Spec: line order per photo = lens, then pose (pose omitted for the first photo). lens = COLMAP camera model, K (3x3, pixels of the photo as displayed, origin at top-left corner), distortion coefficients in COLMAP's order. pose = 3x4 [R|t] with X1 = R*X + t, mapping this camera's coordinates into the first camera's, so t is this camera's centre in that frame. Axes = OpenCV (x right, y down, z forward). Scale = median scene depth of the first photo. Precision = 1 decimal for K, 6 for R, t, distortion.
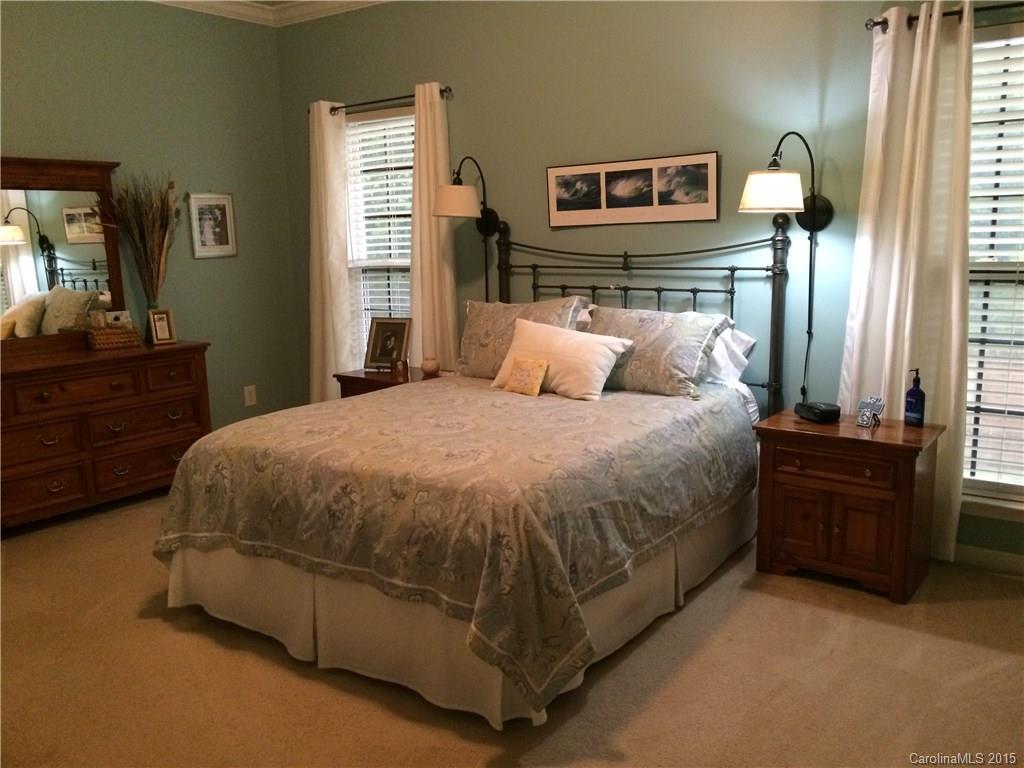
lens RADIAL K [[854.3, 0, 512.0], [0, 854.3, 384.0], [0, 0, 1]] dist [0.120135, -0.109317]
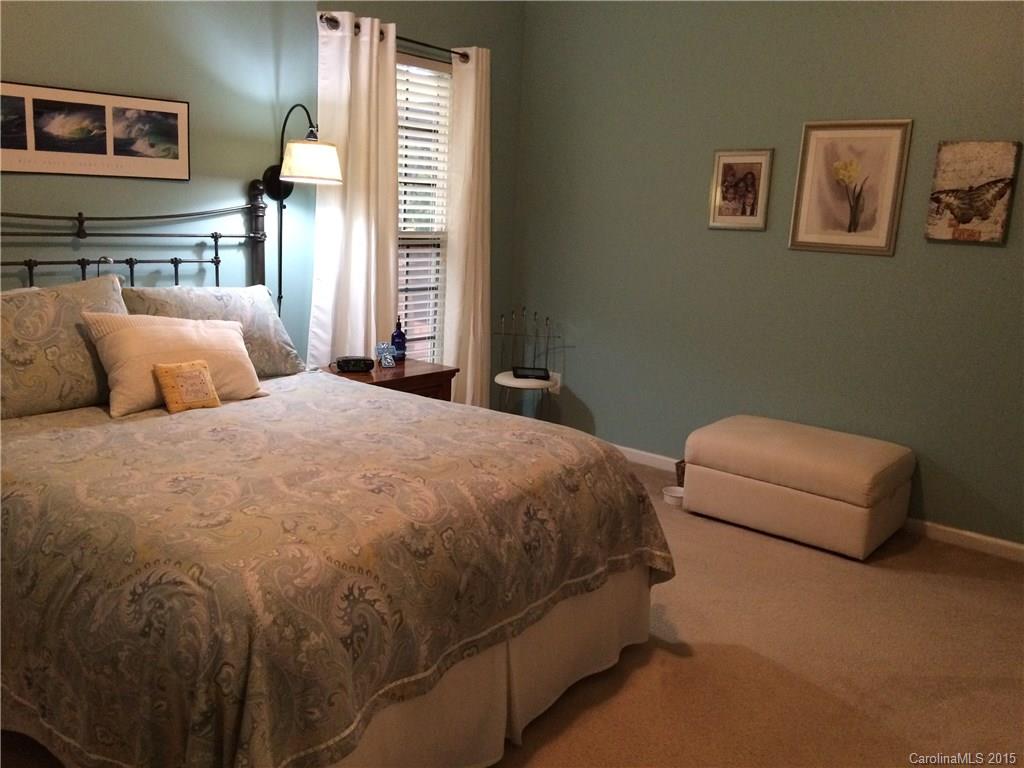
lens RADIAL K [[864.8, 0, 517.8], [0, 864.8, 384.1], [0, 0, 1]] dist [0.089094, -0.128296]
pose [[0.048930, -0.180637, 0.982332, -0.667563], [0.131390, 0.976127, 0.172952, -0.097337], [-0.990122, 0.120606, 0.071496, 0.629605]]
